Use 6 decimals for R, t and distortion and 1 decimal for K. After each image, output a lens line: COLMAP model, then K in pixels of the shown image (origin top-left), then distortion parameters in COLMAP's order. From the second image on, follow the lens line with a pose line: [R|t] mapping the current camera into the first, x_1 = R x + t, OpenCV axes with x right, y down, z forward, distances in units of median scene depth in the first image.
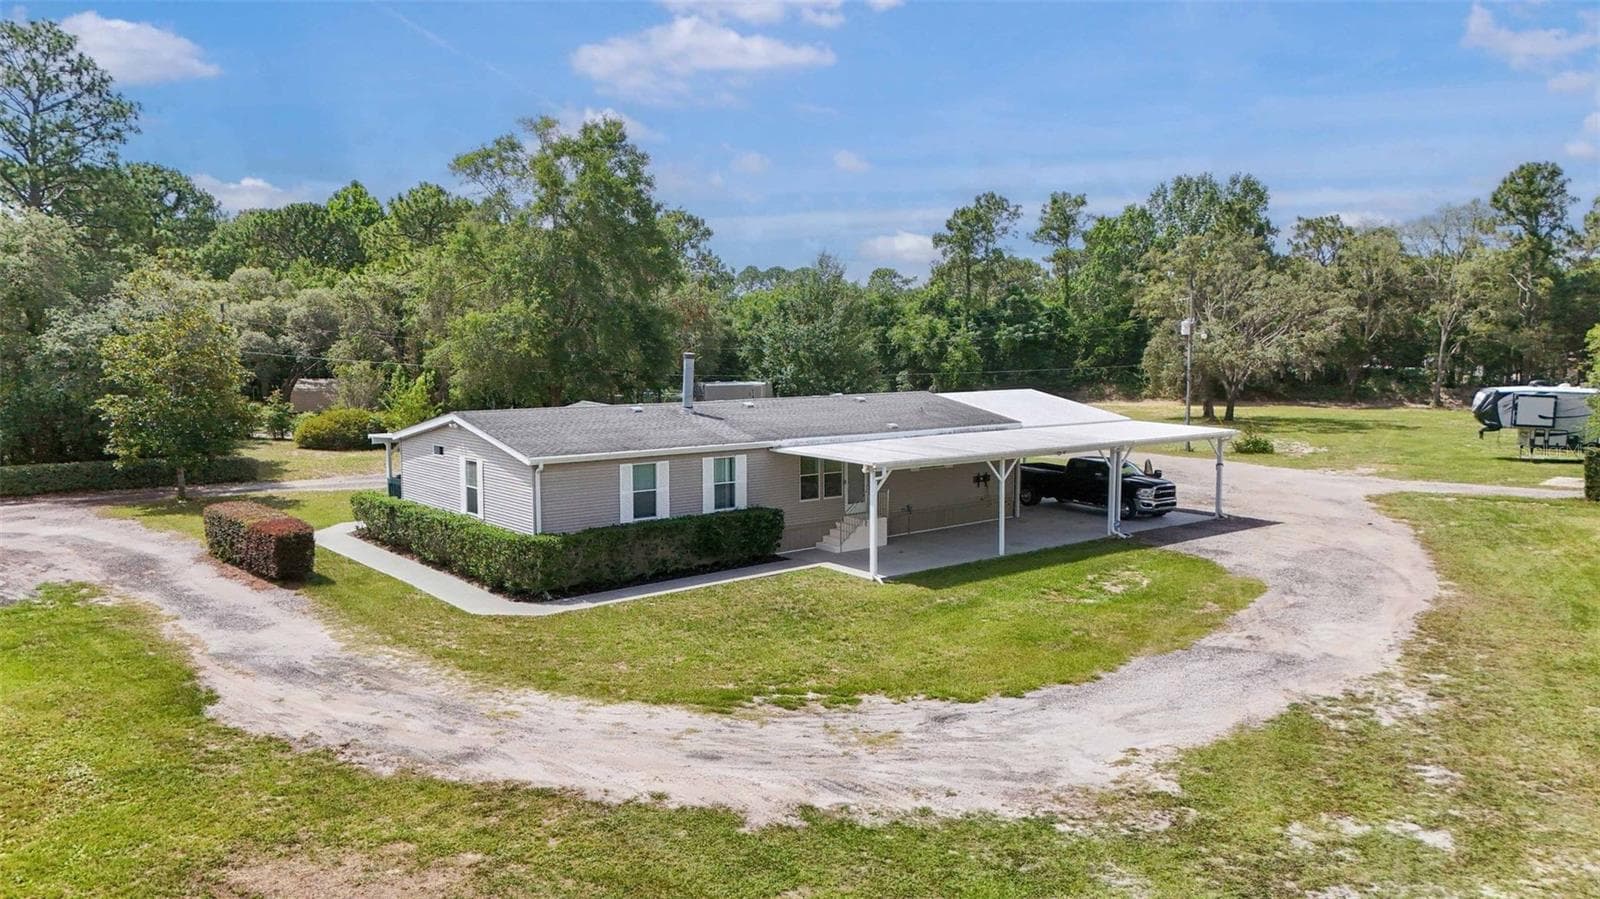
lens RADIAL K [[1189.4, 0, 793.2], [0, 1189.4, 448.5], [0, 0, 1]] dist [0.075030, -0.078425]
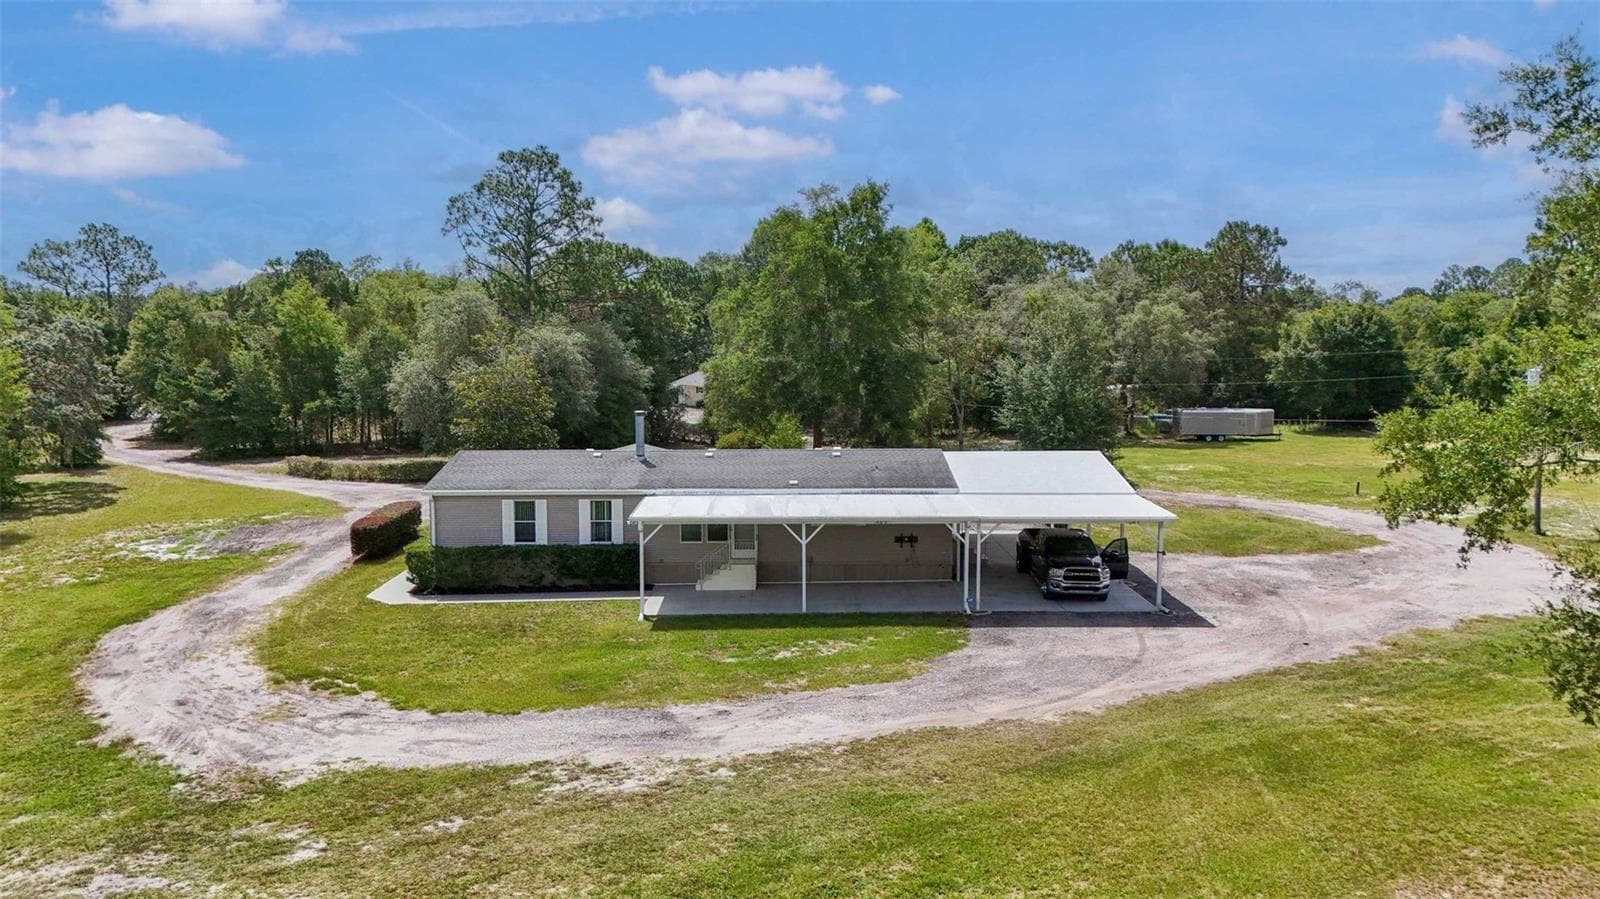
lens RADIAL K [[1189.4, 0, 792.5], [0, 1189.4, 444.1], [0, 0, 1]] dist [0.075030, -0.078425]
pose [[0.784770, 0.057933, -0.617073, 0.896654], [-0.057832, 0.998123, 0.020159, -0.090977], [0.617083, 0.019866, 0.786647, 0.155385]]
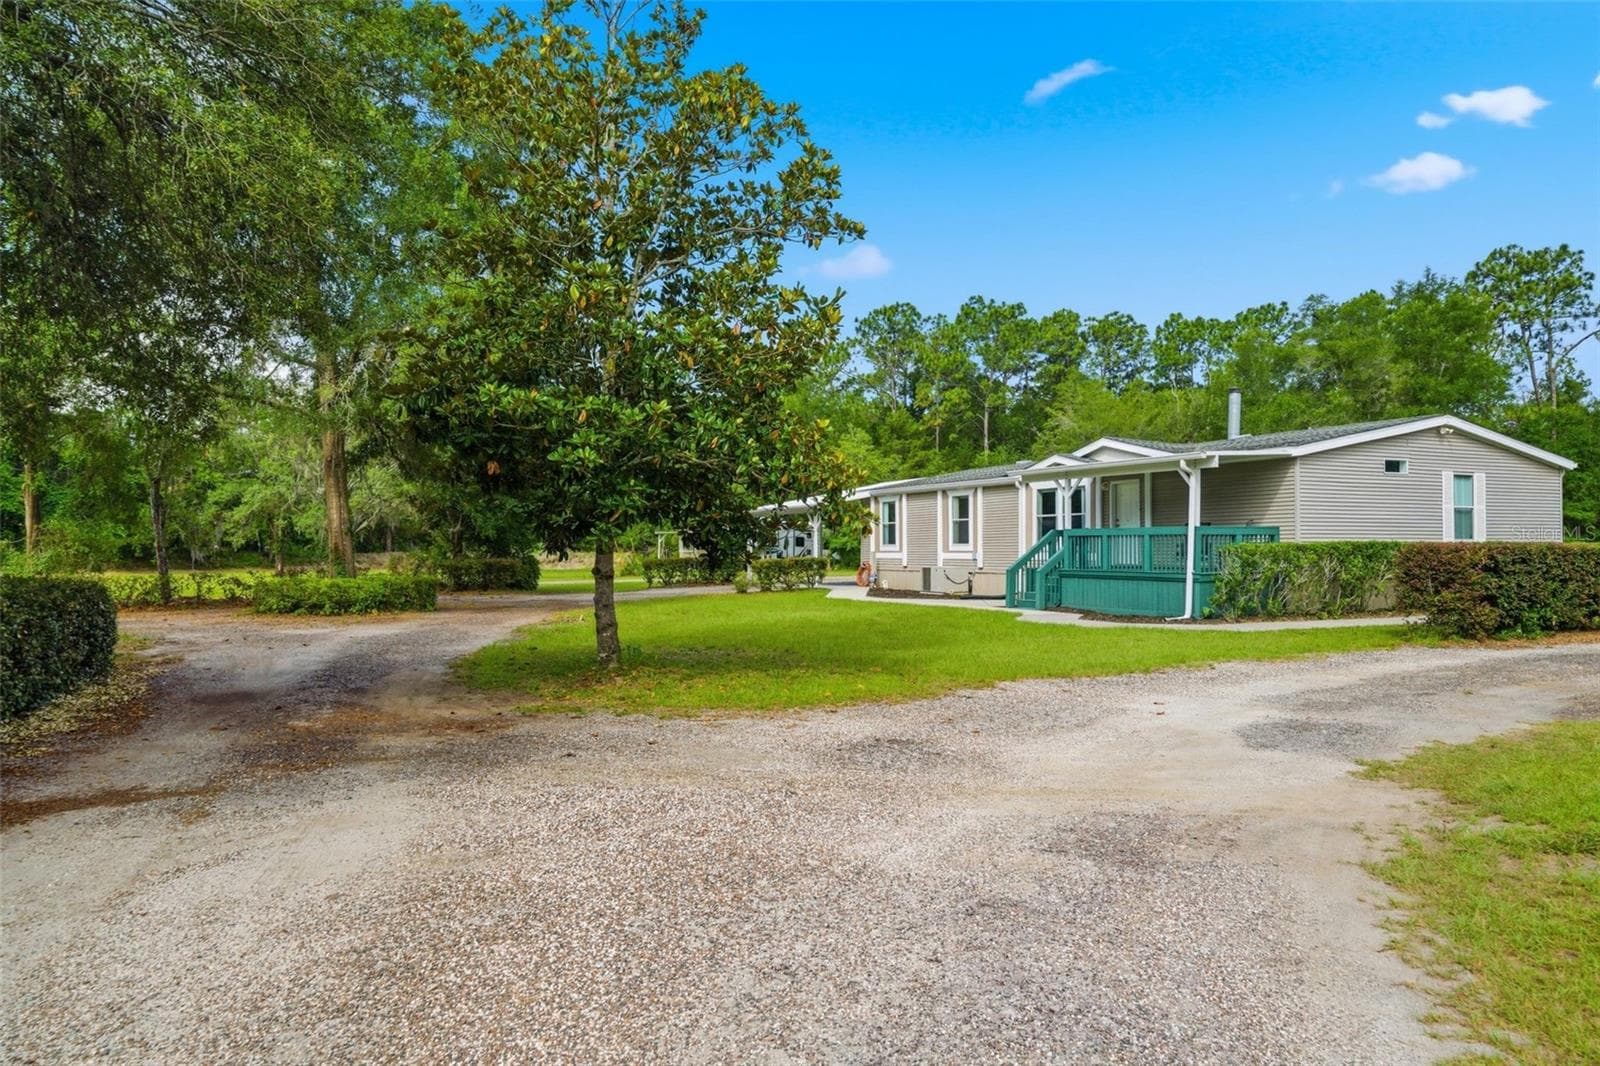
lens RADIAL K [[1084.3, 0, 786.6], [0, 1084.3, 545.0], [0, 0, 1]] dist [-0.004880, 0.004737]
pose [[0.231413, 0.004182, 0.972847, -1.111378], [0.095066, 0.995108, -0.026891, 0.034438], [-0.968200, 0.098707, 0.229883, 1.319866]]
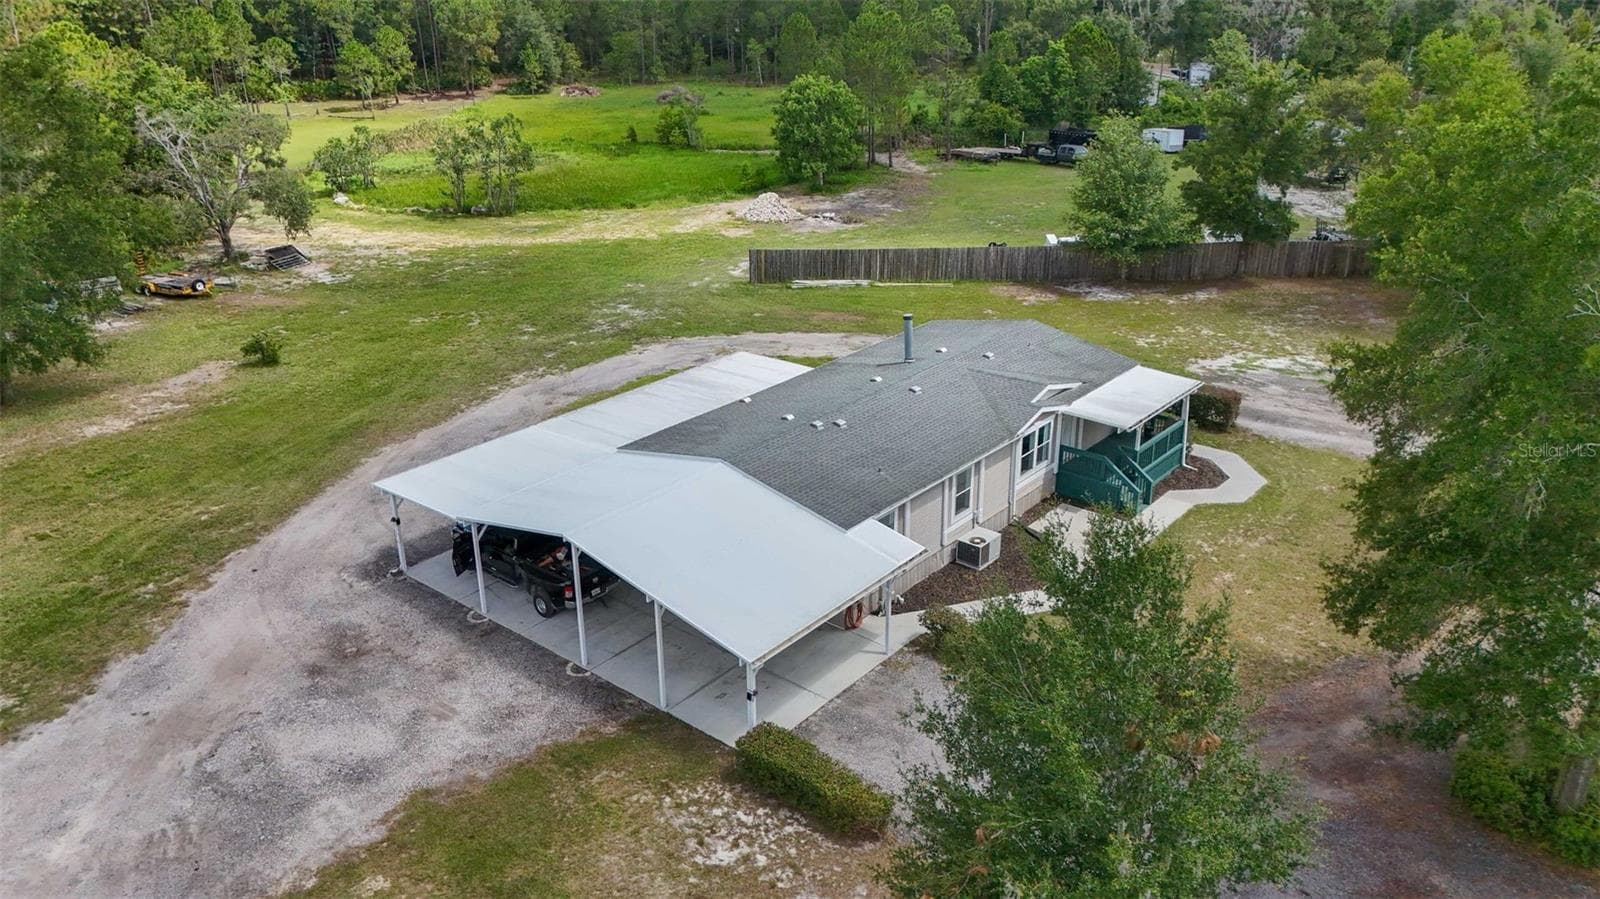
lens RADIAL K [[1189.4, 0, 796.7], [0, 1189.4, 418.2], [0, 0, 1]] dist [0.075030, -0.078425]
pose [[-0.980962, 0.085466, -0.174380, 0.269853], [-0.001559, 0.894456, 0.447153, -0.598208], [0.194191, 0.438912, -0.877295, 2.370672]]
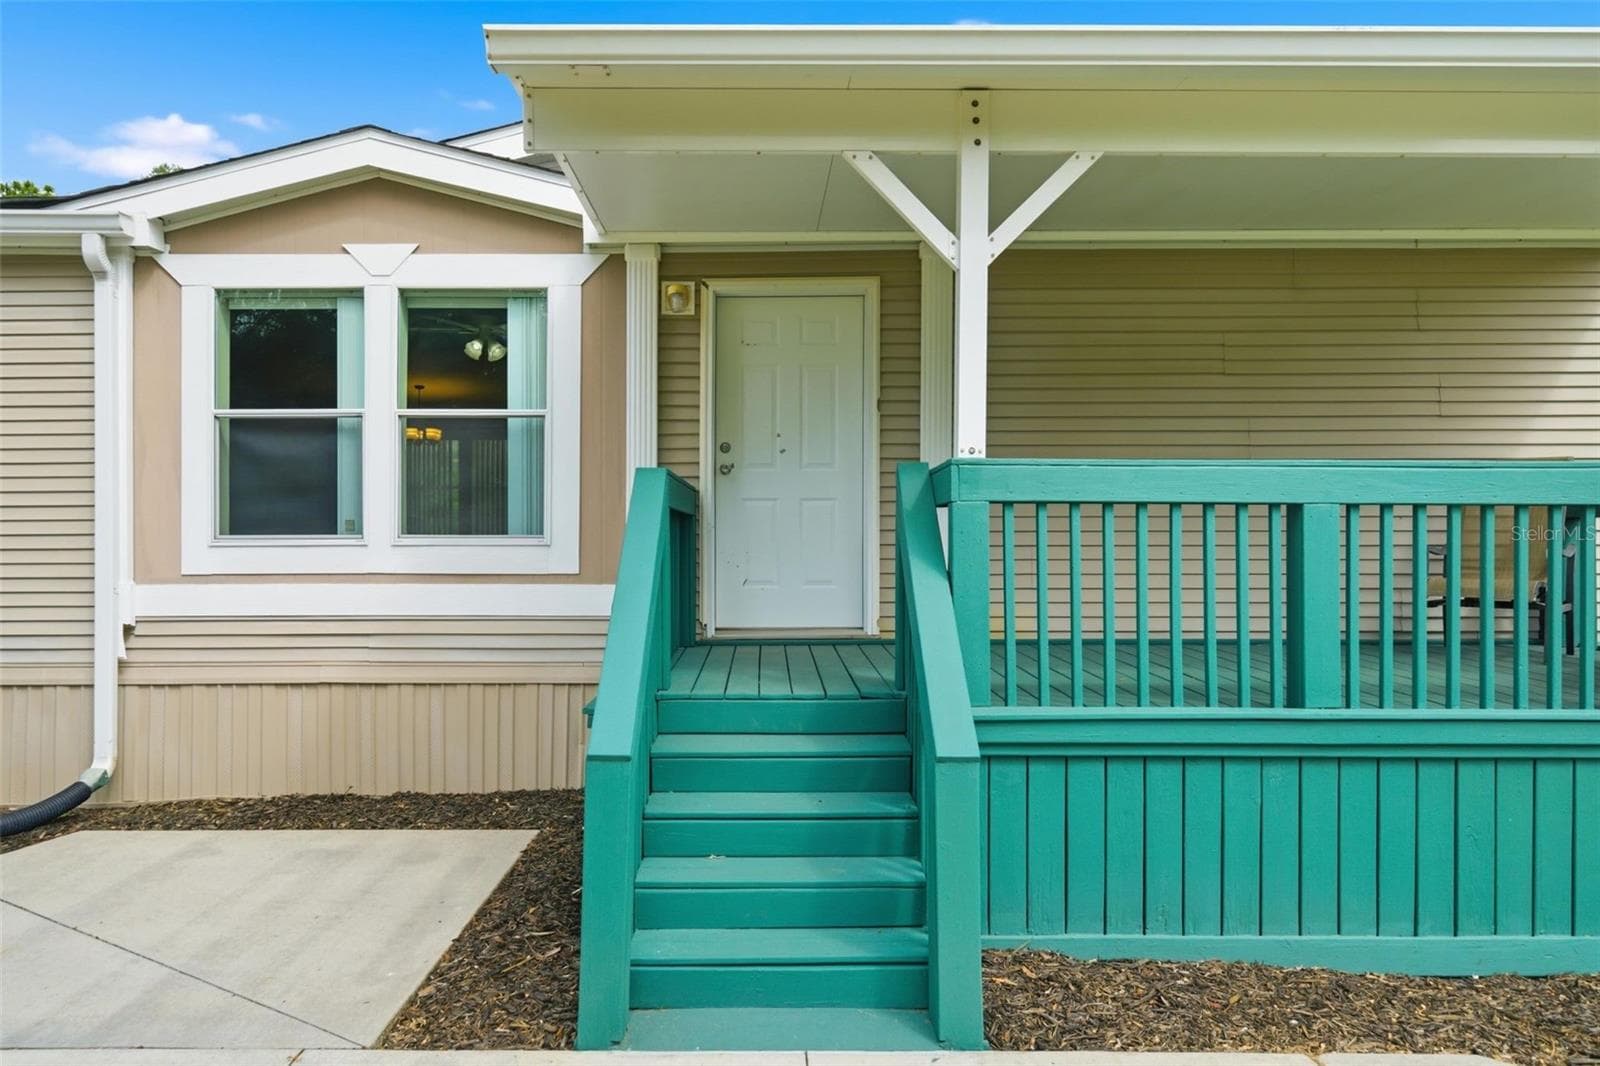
lens RADIAL K [[1084.3, 0, 786.4], [0, 1084.3, 542.3], [0, 0, 1]] dist [-0.004880, 0.004737]
pose [[-0.780819, -0.004783, 0.624739, -0.386273], [0.057584, 0.995163, 0.079590, 0.019839], [-0.622097, 0.098121, -0.776767, 1.413115]]
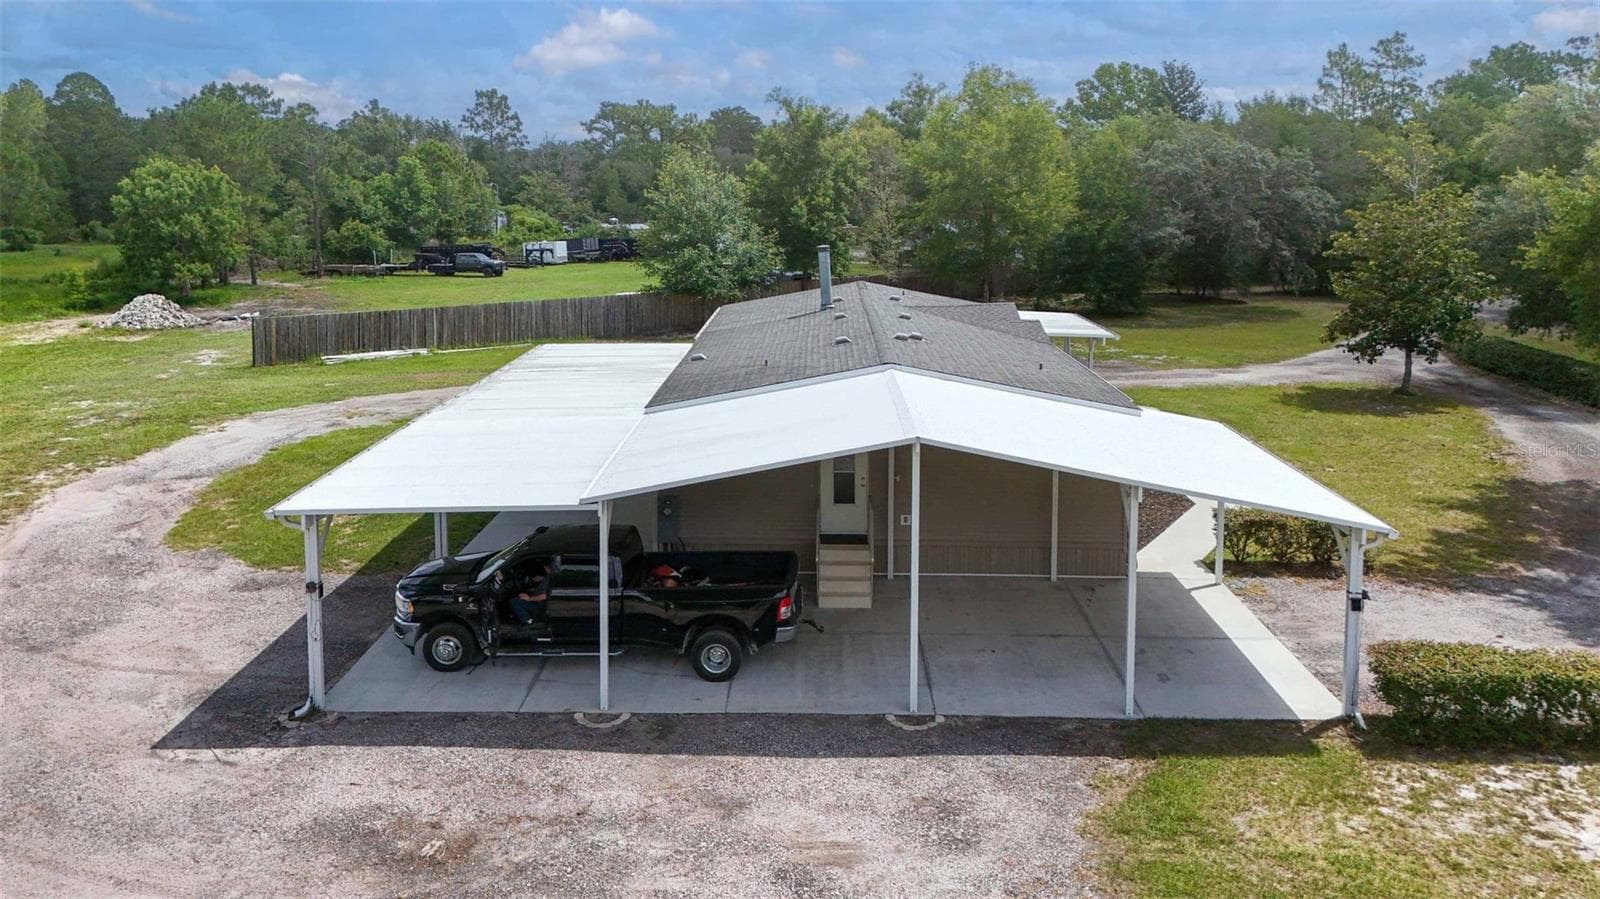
lens RADIAL K [[1189.4, 0, 814.4], [0, 1189.4, 321.5], [0, 0, 1]] dist [0.075030, -0.078425]
pose [[-0.623627, 0.088974, -0.776642, 0.731031], [-0.081997, 0.980576, 0.178179, -0.214316], [0.777410, 0.174799, -0.604218, 1.787256]]
